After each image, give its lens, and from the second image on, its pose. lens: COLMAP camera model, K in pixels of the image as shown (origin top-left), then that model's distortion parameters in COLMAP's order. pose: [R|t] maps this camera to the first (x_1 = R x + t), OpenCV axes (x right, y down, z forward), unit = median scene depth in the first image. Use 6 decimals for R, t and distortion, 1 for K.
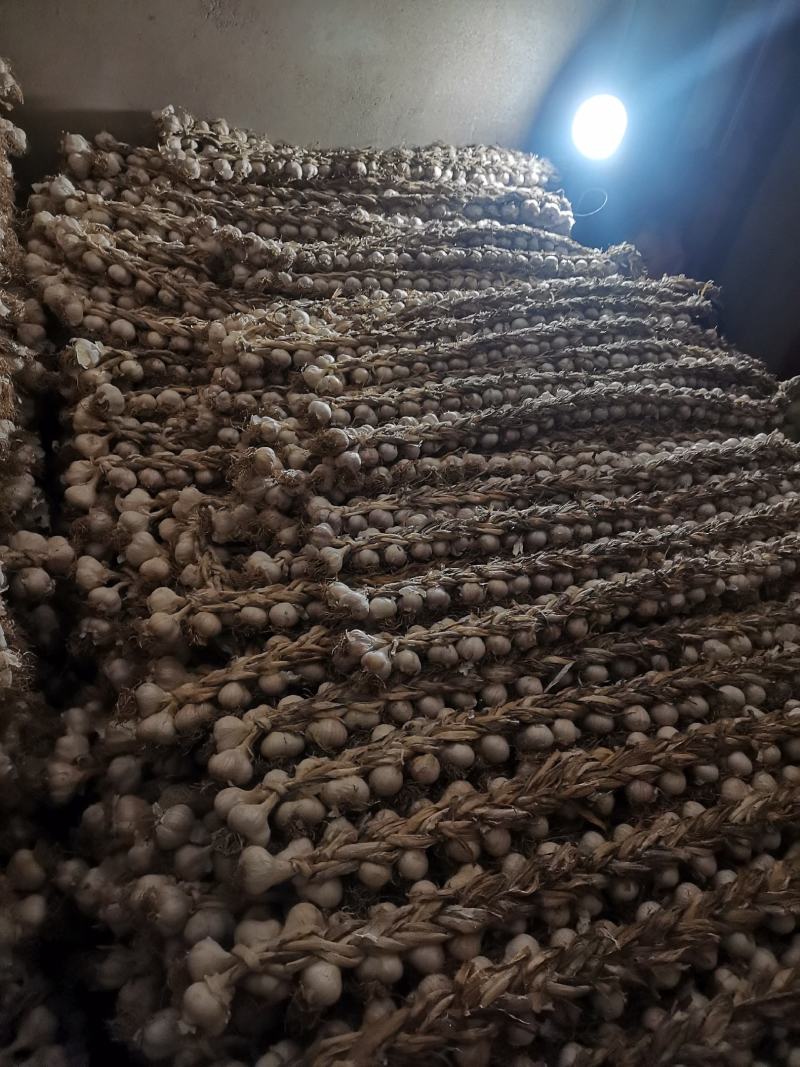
lens RADIAL K [[799.3, 0, 400.0], [0, 799.3, 533.5], [0, 0, 1]] dist [0.055619, -0.026686]
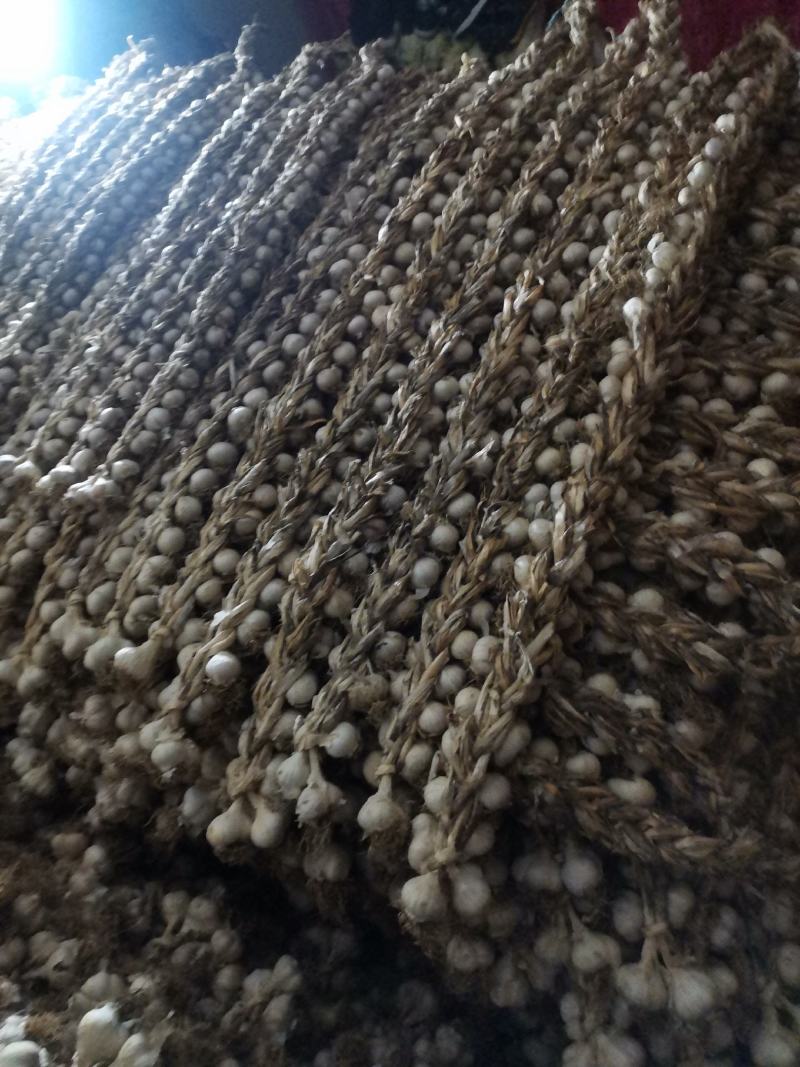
lens RADIAL K [[799.3, 0, 400.0], [0, 799.3, 533.5], [0, 0, 1]] dist [0.055619, -0.026686]
pose [[0.620972, -0.783675, 0.015725, 0.157808], [0.776911, 0.618025, 0.120229, 0.371763], [-0.103939, -0.062442, 0.992622, -0.158873]]
